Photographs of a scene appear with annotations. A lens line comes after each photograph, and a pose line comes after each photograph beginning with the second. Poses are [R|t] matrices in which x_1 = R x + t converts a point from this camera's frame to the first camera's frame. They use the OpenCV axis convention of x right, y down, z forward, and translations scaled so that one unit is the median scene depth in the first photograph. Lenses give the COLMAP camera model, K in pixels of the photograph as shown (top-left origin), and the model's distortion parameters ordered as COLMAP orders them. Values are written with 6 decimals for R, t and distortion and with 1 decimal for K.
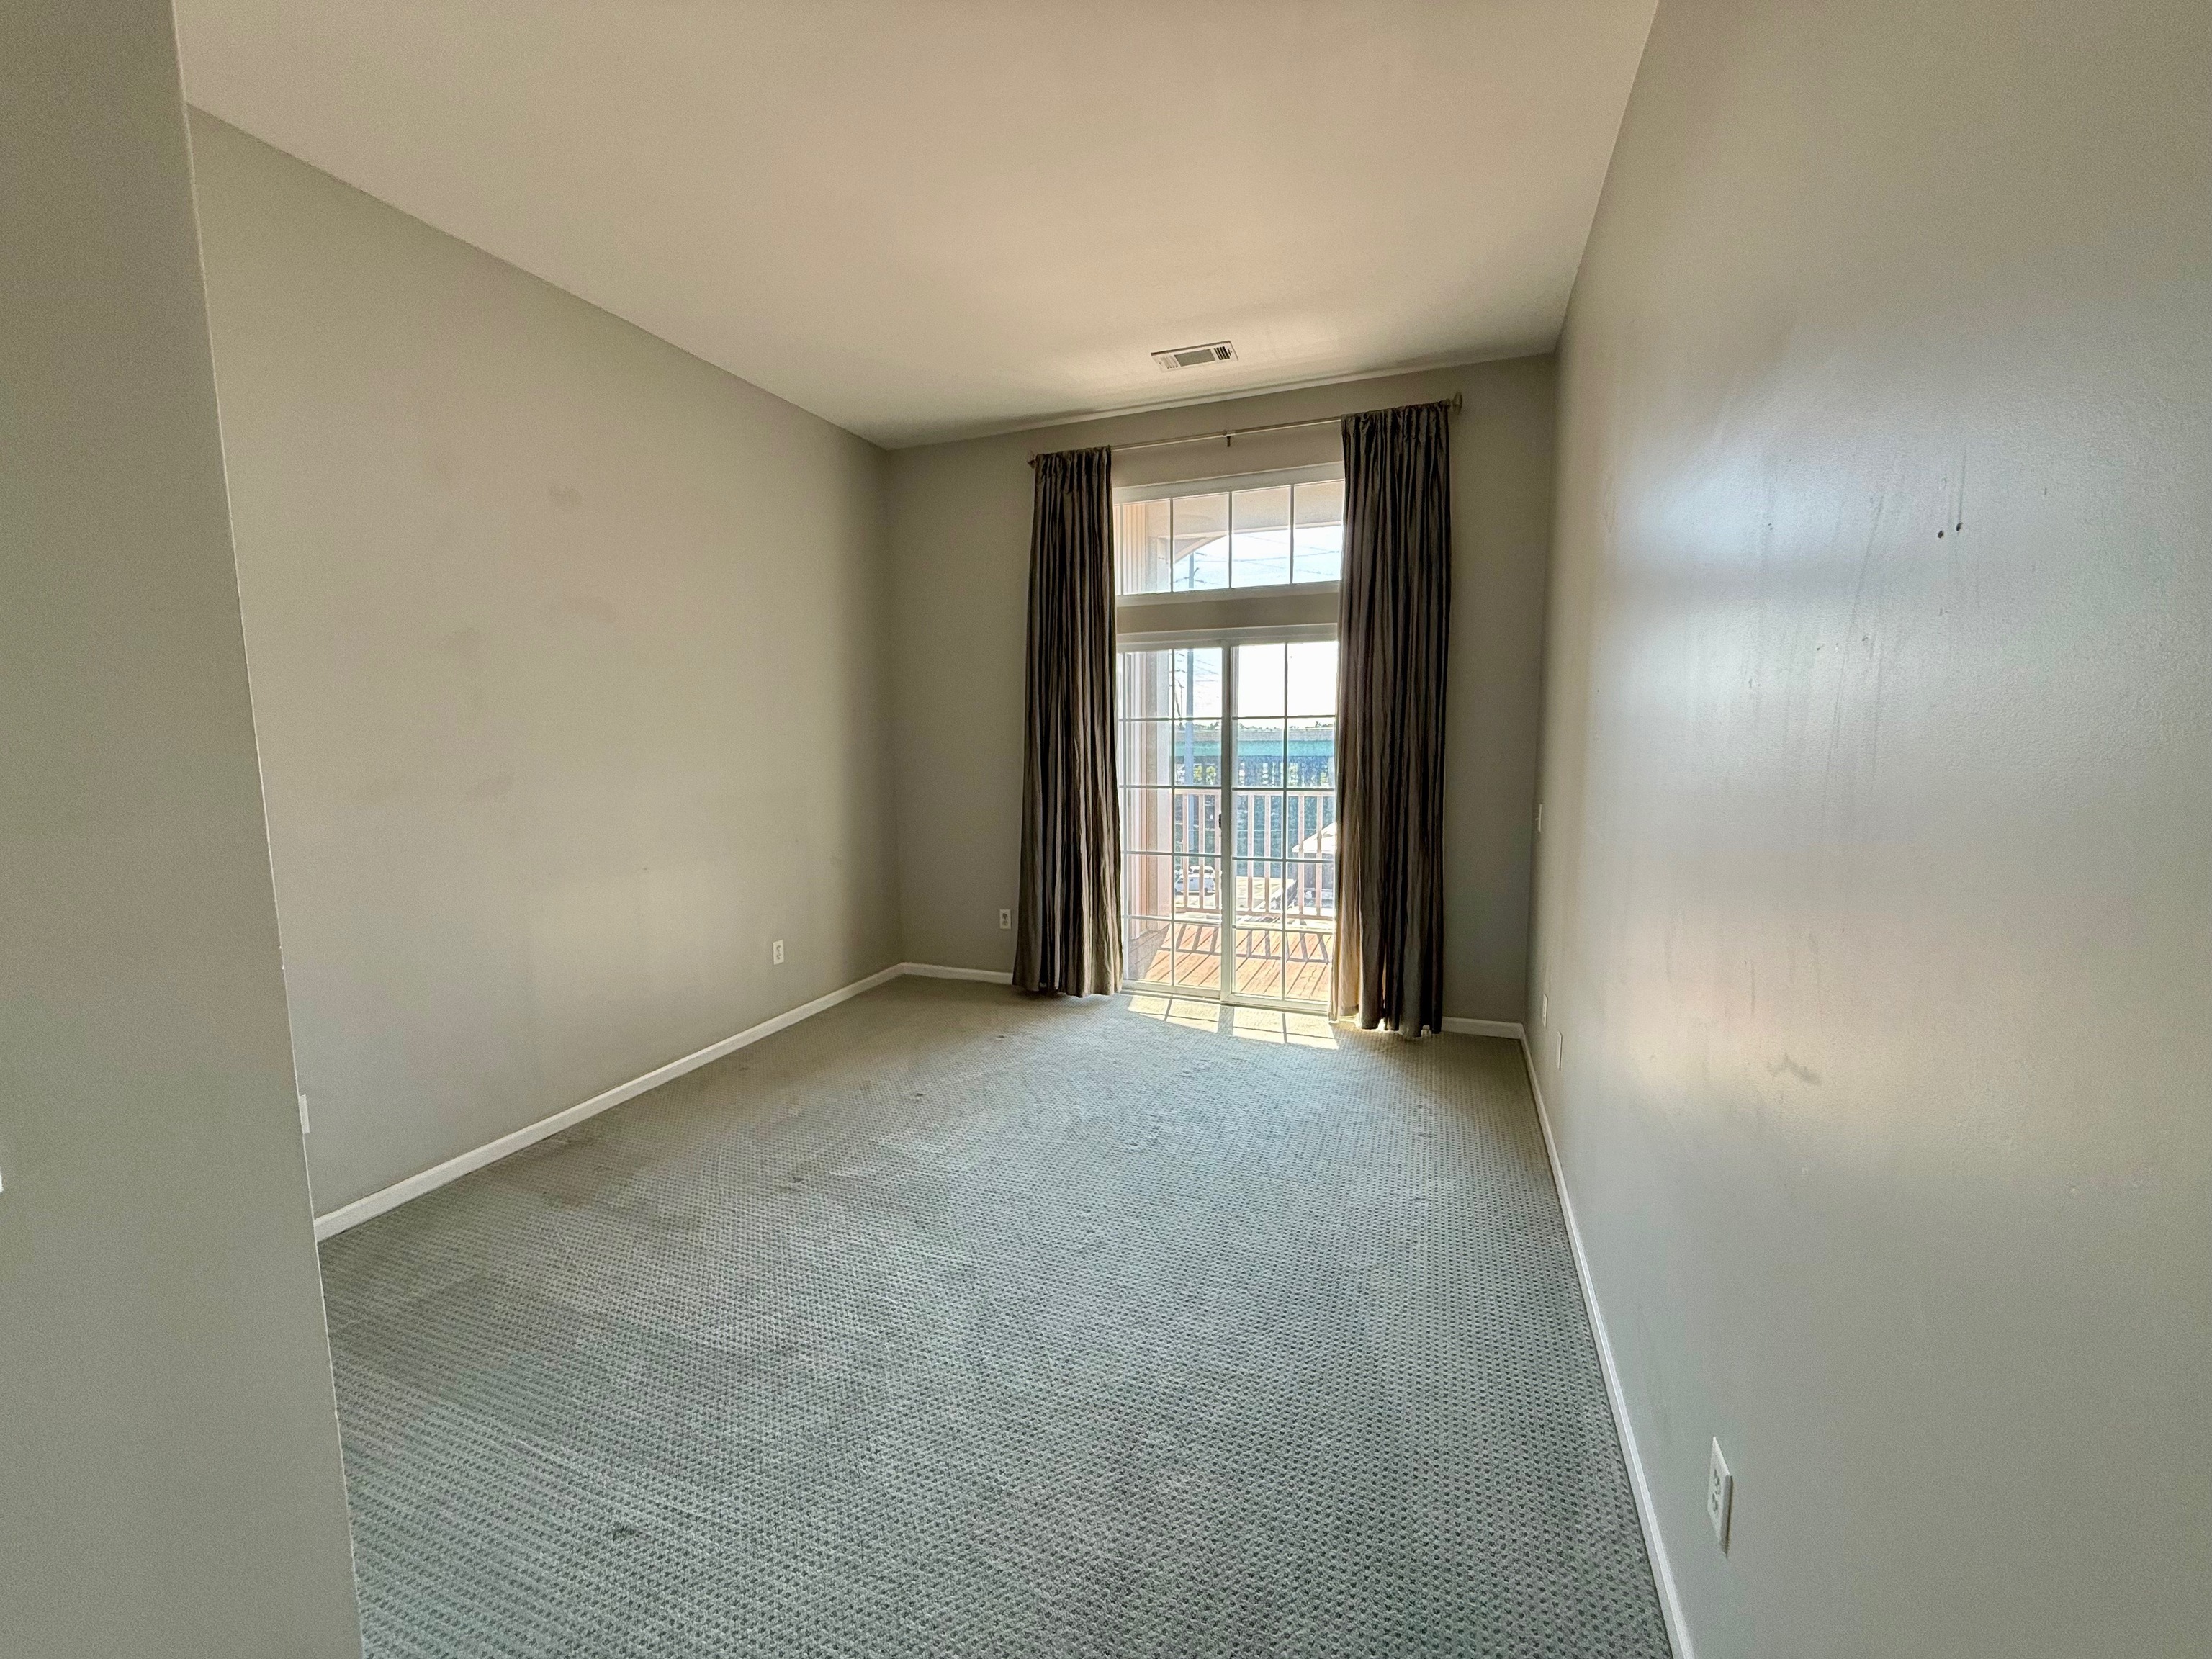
lens RADIAL K [[880.3, 0, 1100.9], [0, 880.3, 832.3], [0, 0, 1]] dist [0.000331, -0.000202]
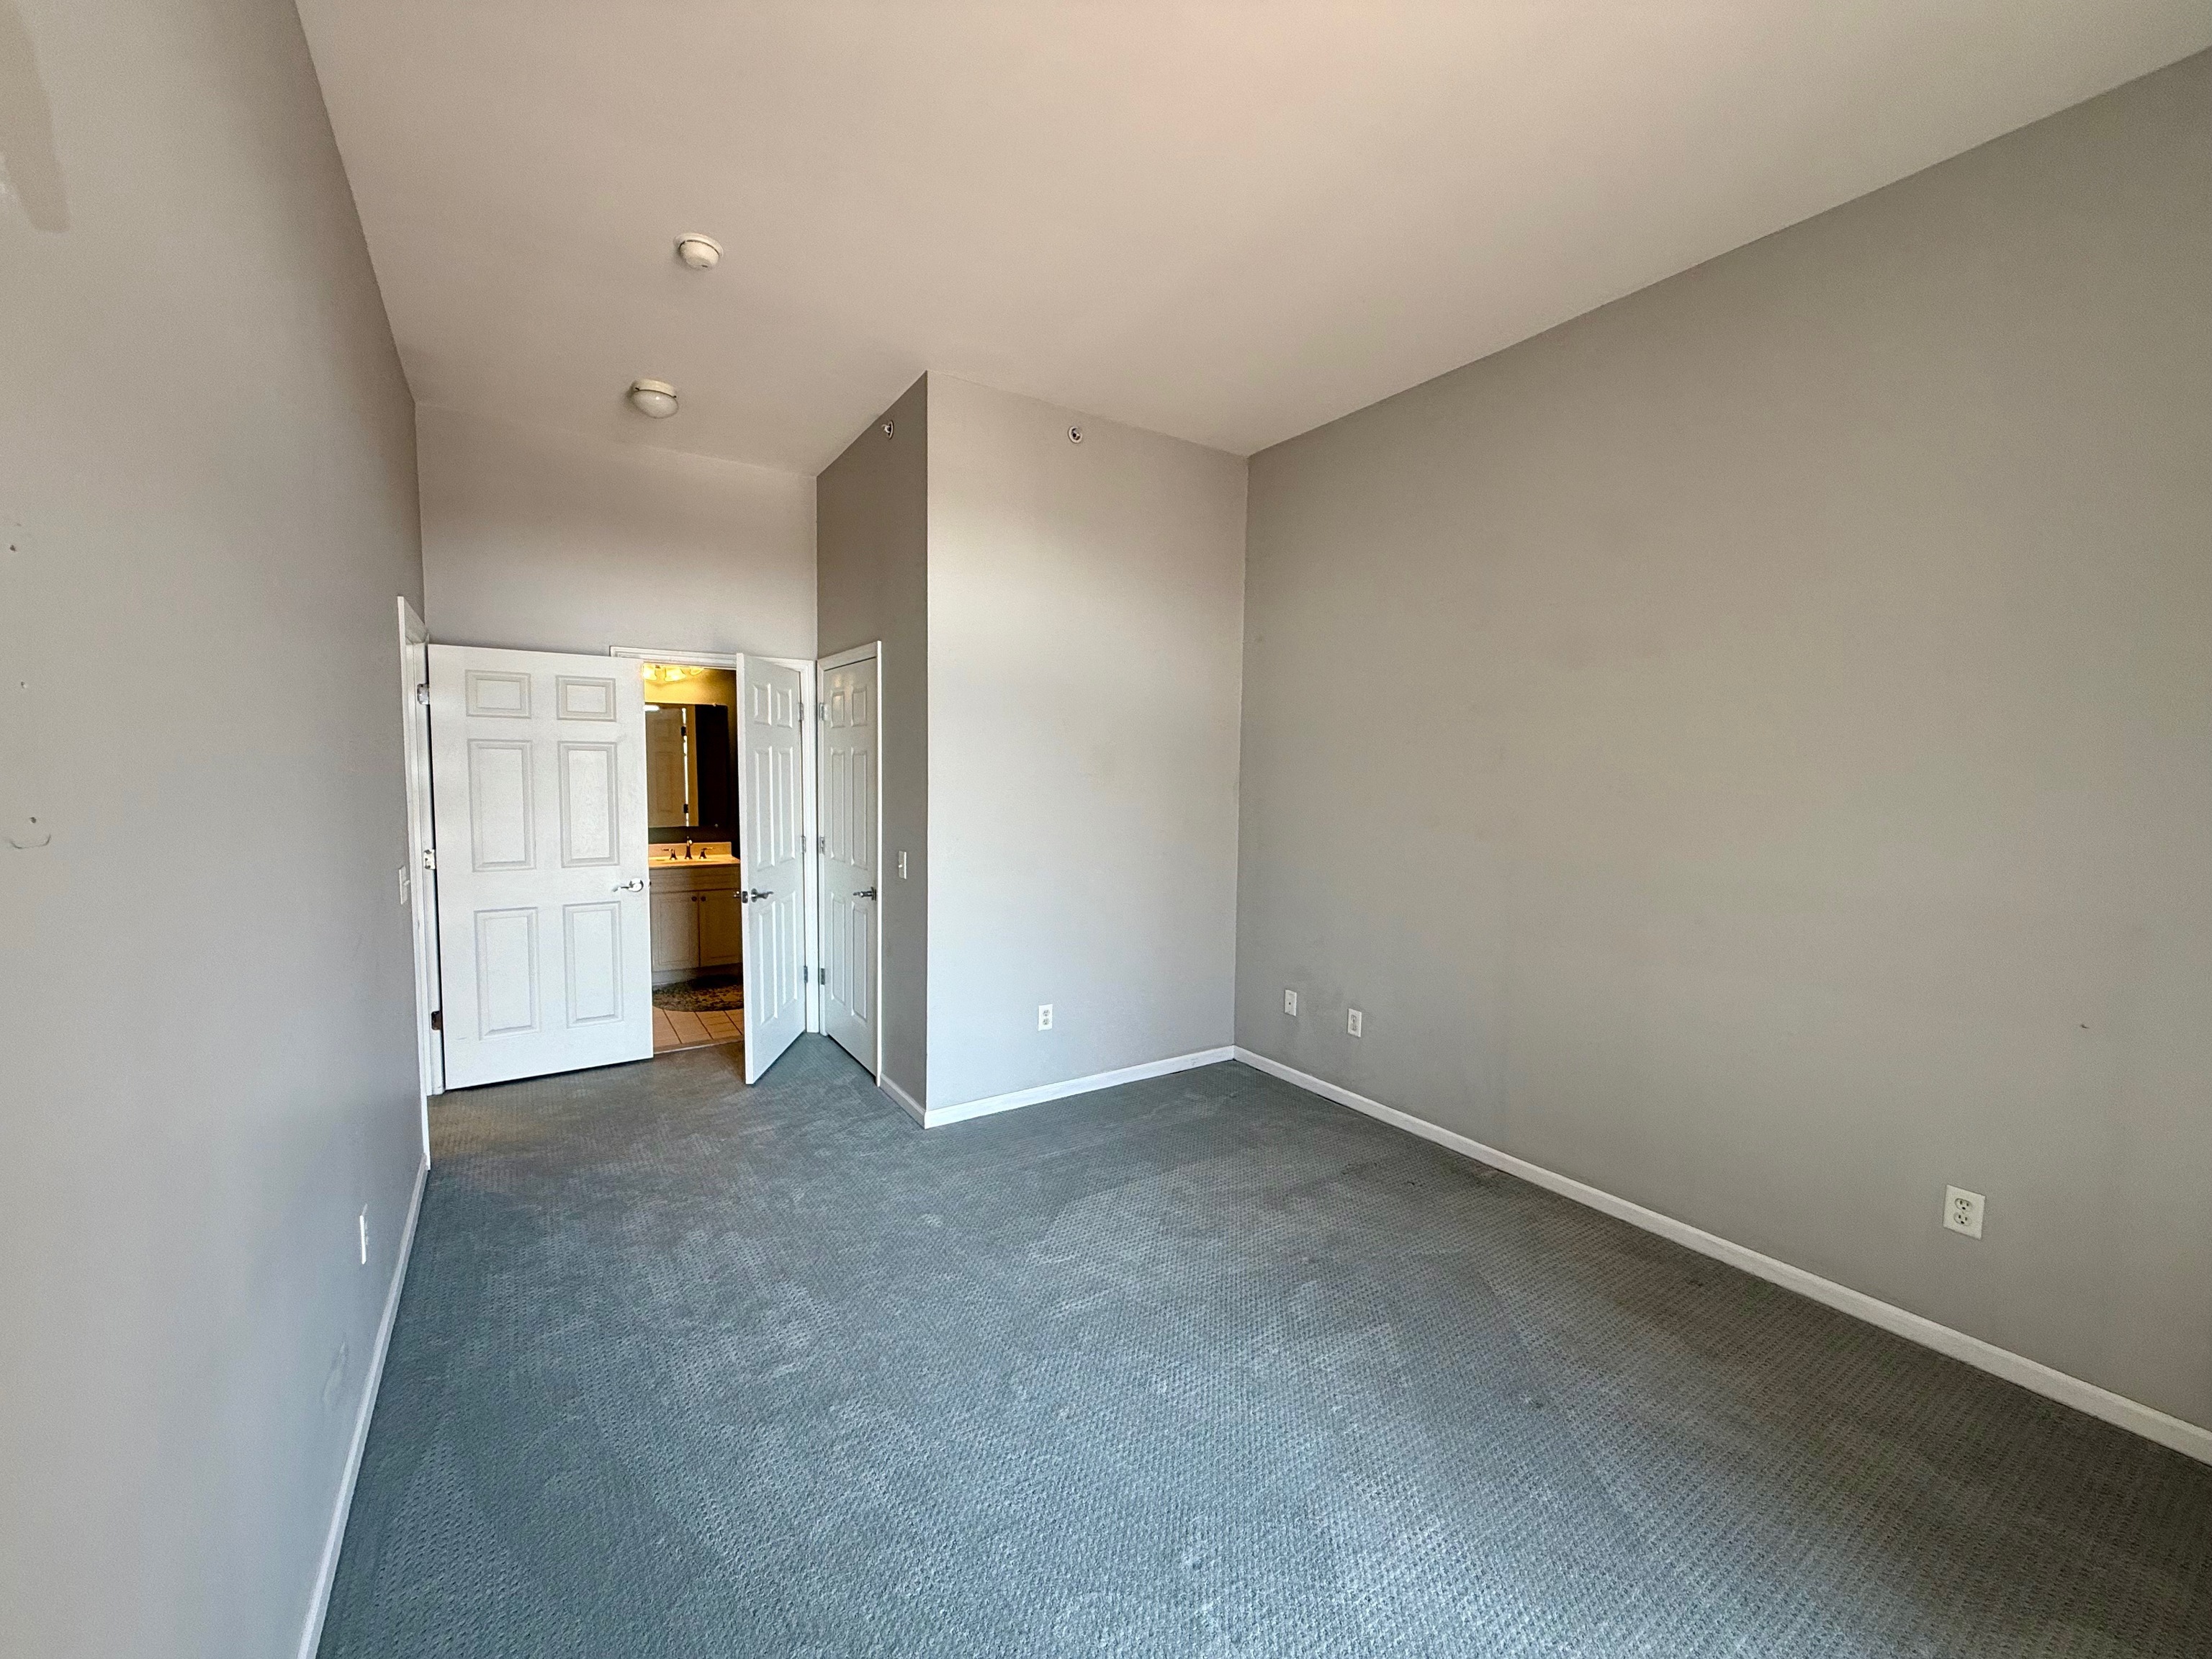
lens RADIAL K [[880.3, 0, 1100.9], [0, 880.3, 832.3], [0, 0, 1]] dist [0.000331, -0.000202]
pose [[-0.593847, 0.061092, -0.802255, 0.476274], [-0.094153, 0.984986, 0.144701, -0.156584], [0.799050, 0.161465, -0.579179, 1.198906]]
